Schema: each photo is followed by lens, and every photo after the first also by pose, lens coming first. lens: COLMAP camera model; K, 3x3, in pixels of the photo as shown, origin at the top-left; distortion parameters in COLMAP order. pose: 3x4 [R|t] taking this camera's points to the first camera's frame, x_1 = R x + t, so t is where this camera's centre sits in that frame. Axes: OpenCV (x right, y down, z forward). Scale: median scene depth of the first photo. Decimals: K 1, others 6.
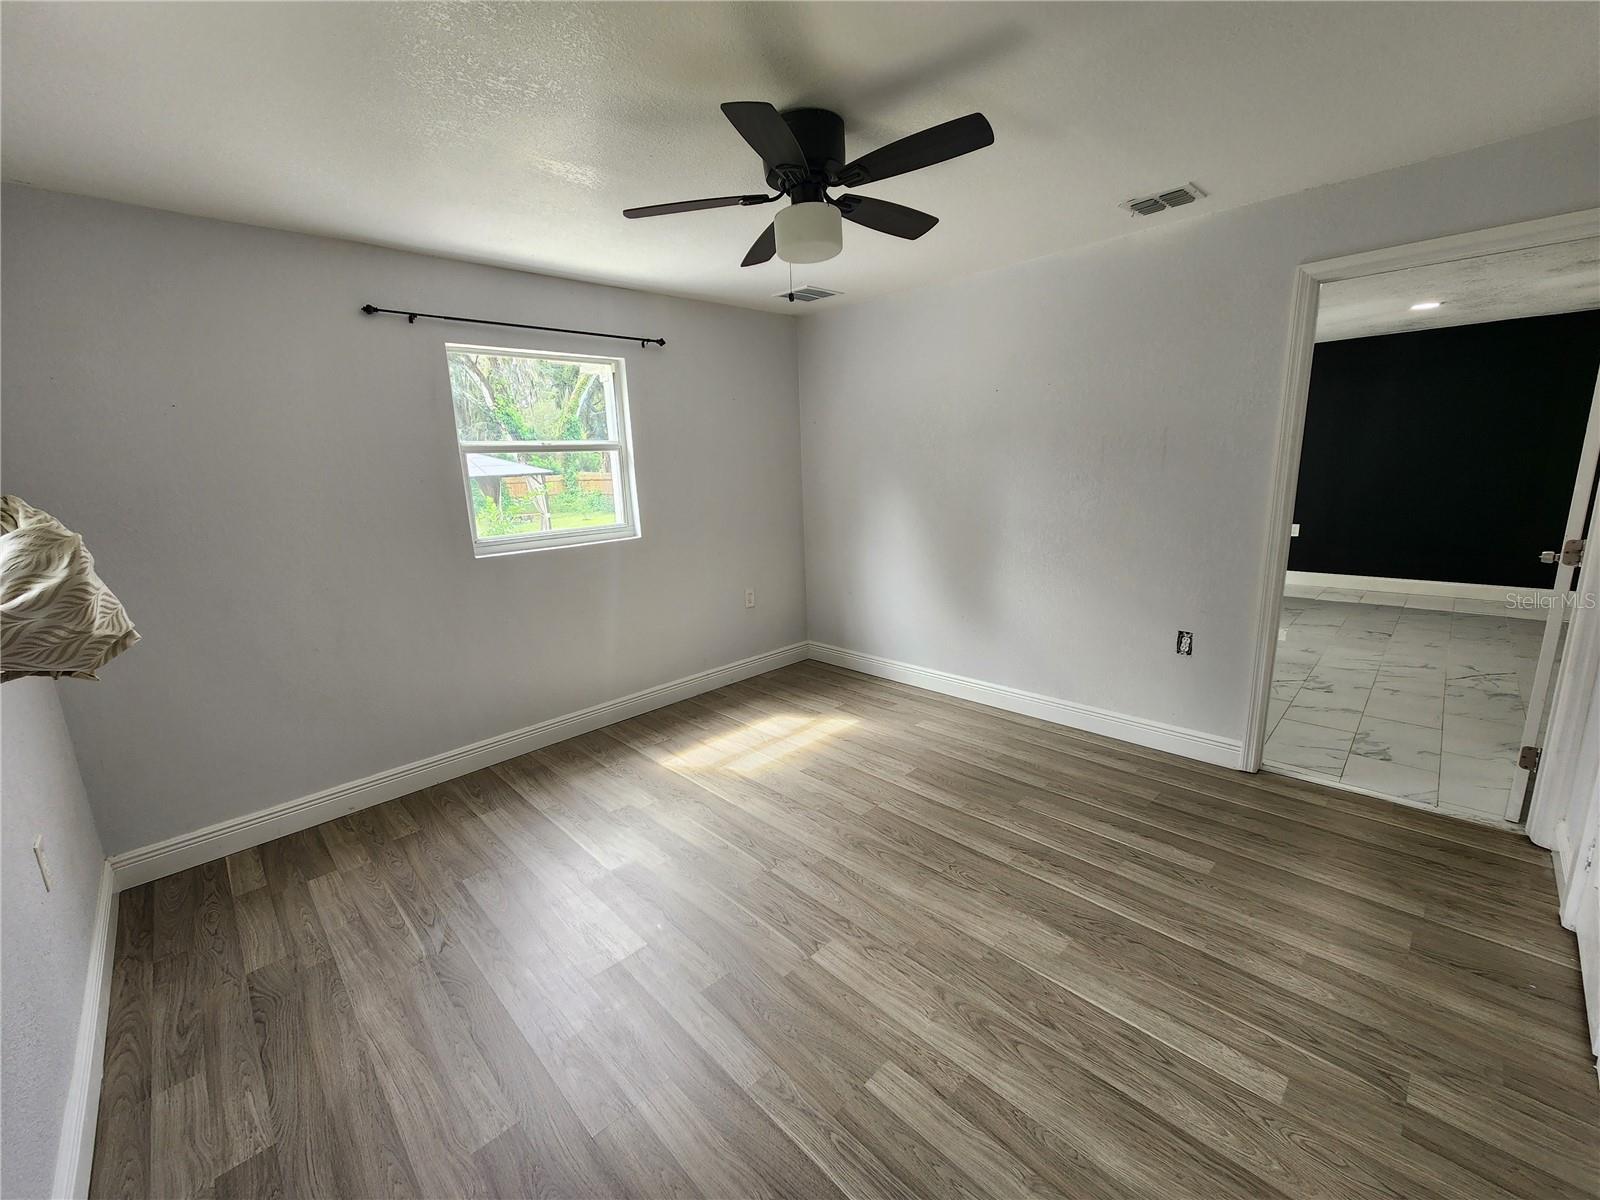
lens RADIAL K [[655.4, 0, 784.9], [0, 655.4, 604.8], [0, 0, 1]] dist [0.003096, -0.000671]
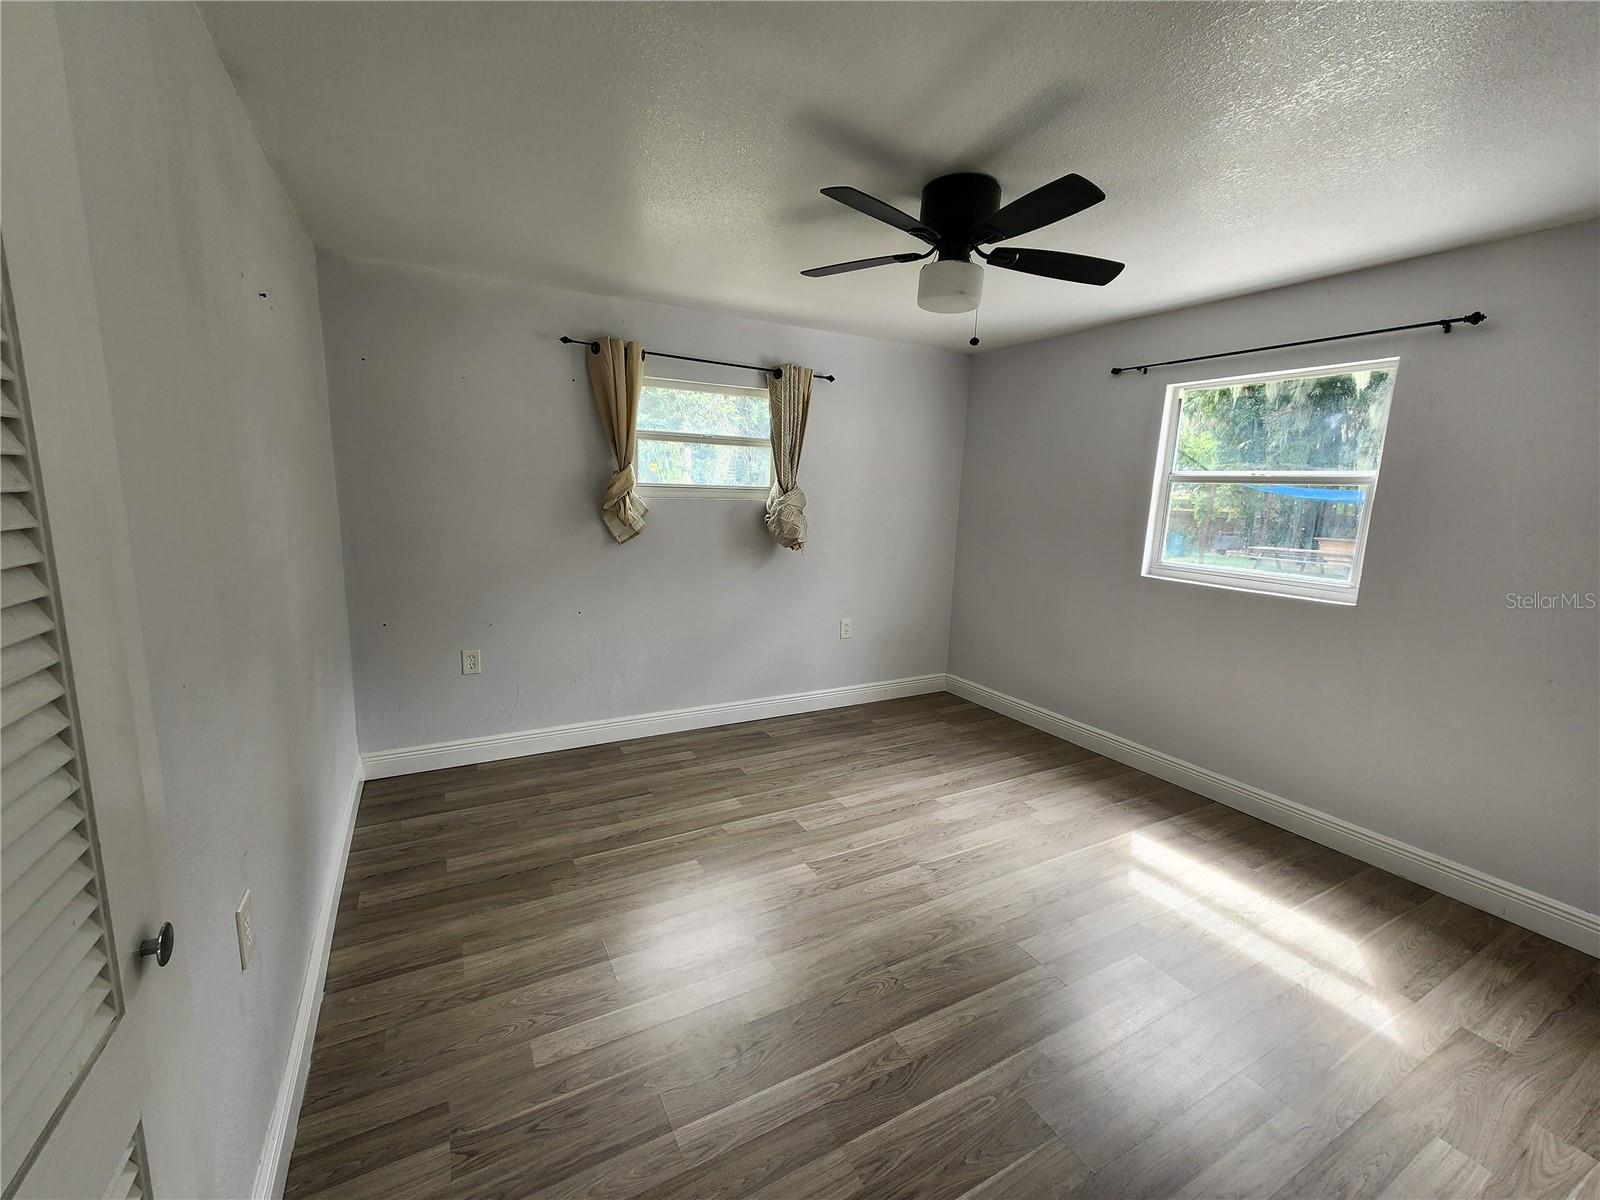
lens RADIAL K [[655.4, 0, 790.9], [0, 655.4, 605.9], [0, 0, 1]] dist [0.003096, -0.000671]
pose [[-0.262571, 0.205463, -0.942784, 0.821727], [-0.226699, 0.936582, 0.267249, -0.206017], [0.937904, 0.283900, -0.199341, 0.754133]]
